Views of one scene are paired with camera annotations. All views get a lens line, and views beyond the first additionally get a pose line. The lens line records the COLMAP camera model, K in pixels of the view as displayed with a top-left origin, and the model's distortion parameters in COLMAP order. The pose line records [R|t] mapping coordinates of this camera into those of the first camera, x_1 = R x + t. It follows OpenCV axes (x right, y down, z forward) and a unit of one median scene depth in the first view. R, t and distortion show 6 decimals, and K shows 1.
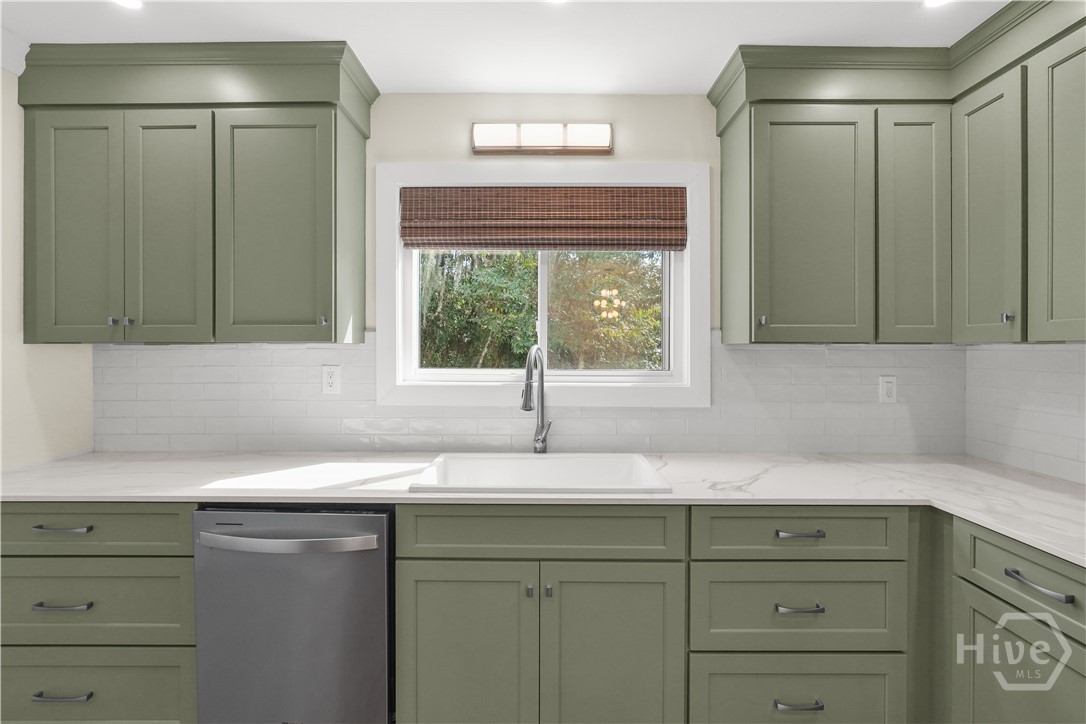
lens RADIAL K [[487.2, 0, 541.2], [0, 487.2, 348.6], [0, 0, 1]] dist [-0.022654, 0.010973]
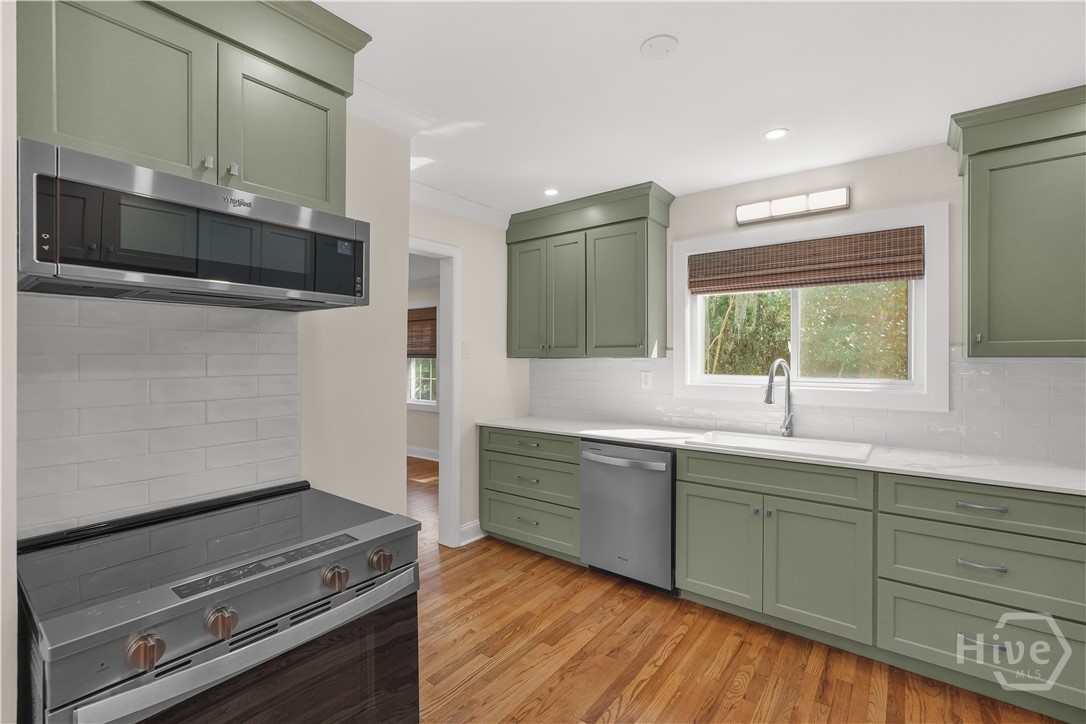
lens RADIAL K [[483.7, 0, 543.0], [0, 483.7, 362.0], [0, 0, 1]] dist [-0.014418, 0.010854]
pose [[0.799714, 0.002650, -0.600375, 0.264714], [-0.003908, 0.999992, -0.000792, 0.005189], [0.600368, 0.002979, 0.799718, -0.505300]]
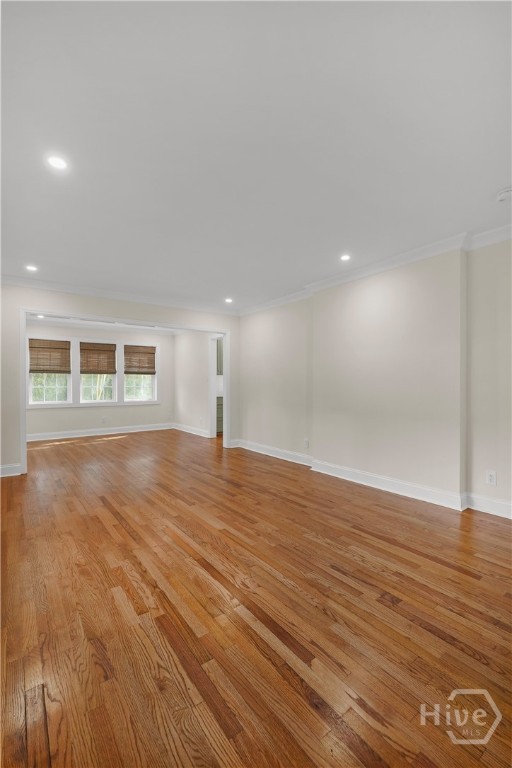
lens RADIAL K [[344.5, 0, 257.3], [0, 344.5, 387.9], [0, 0, 1]] dist [-0.022654, 0.010973]
pose [[0.801223, -0.006698, 0.598328, -2.673174], [0.003067, 0.999970, 0.007087, 0.103069], [-0.598357, -0.003843, 0.801220, -2.385637]]
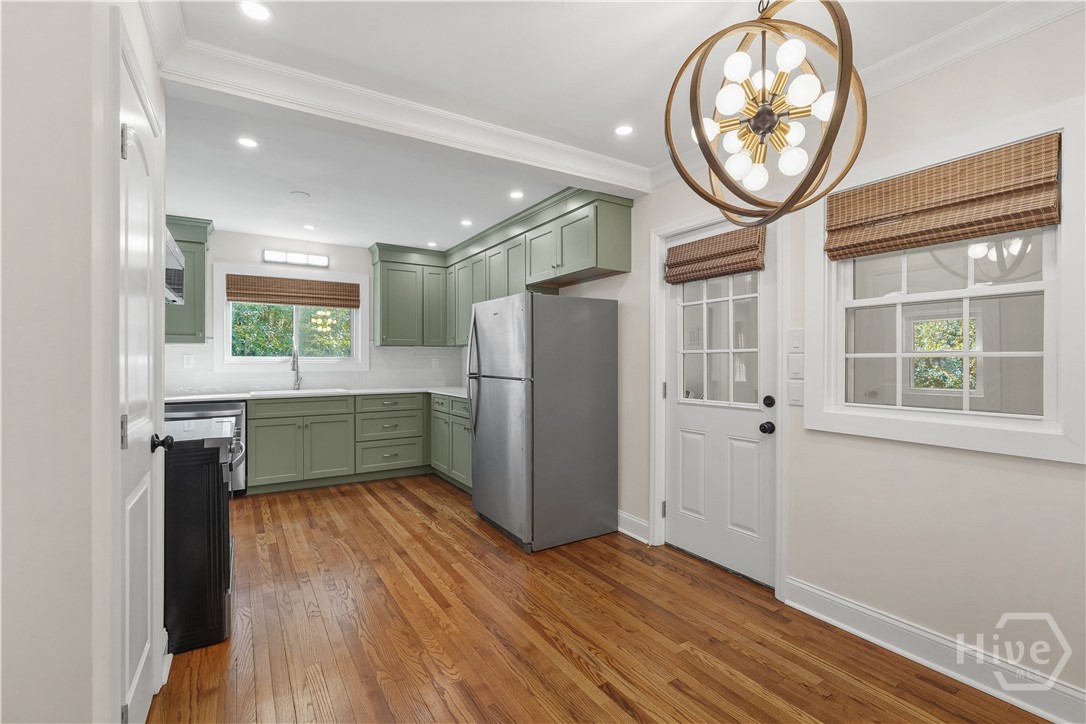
lens RADIAL K [[482.1, 0, 538.4], [0, 482.1, 358.4], [0, 0, 1]] dist [-0.023537, 0.010651]
pose [[0.844888, -0.003232, 0.534933, -0.258469], [0.005712, 0.999979, -0.002982, 0.068795], [-0.534913, 0.005575, 0.844889, -1.640799]]
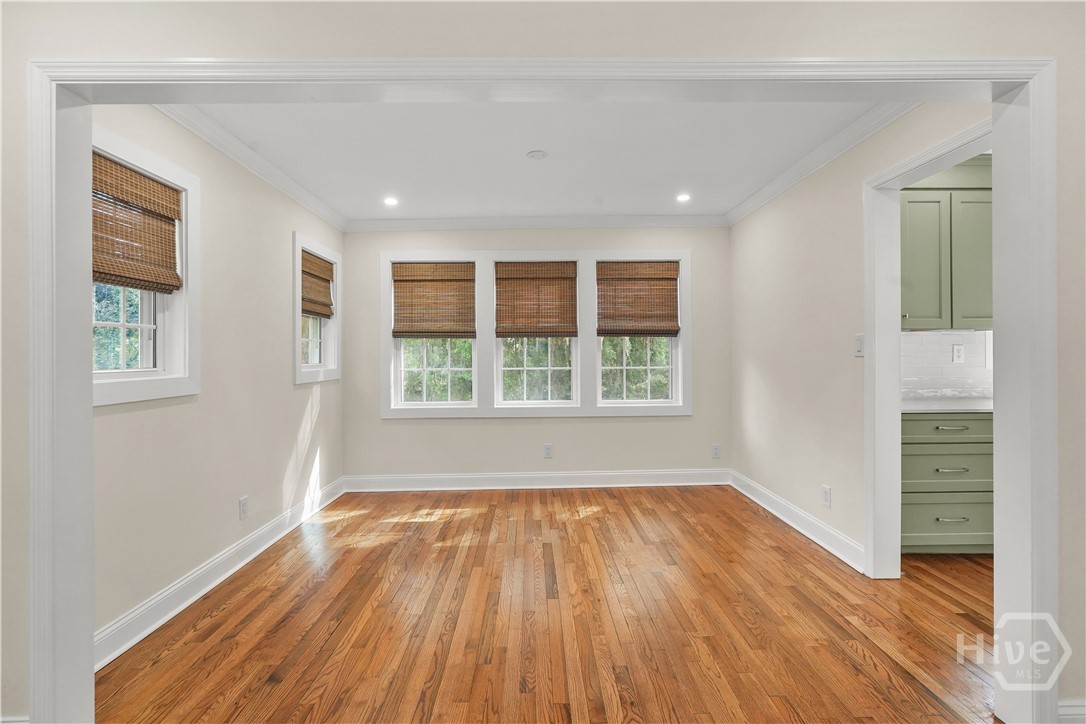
lens RADIAL K [[498.6, 0, 539.8], [0, 498.6, 359.1], [0, 0, 1]] dist [-0.006761, 0.001220]
pose [[0.999683, -0.005505, 0.024558, -1.880567], [0.005635, 0.999970, -0.005254, 0.082982], [-0.024528, 0.005391, 0.999685, -0.610171]]
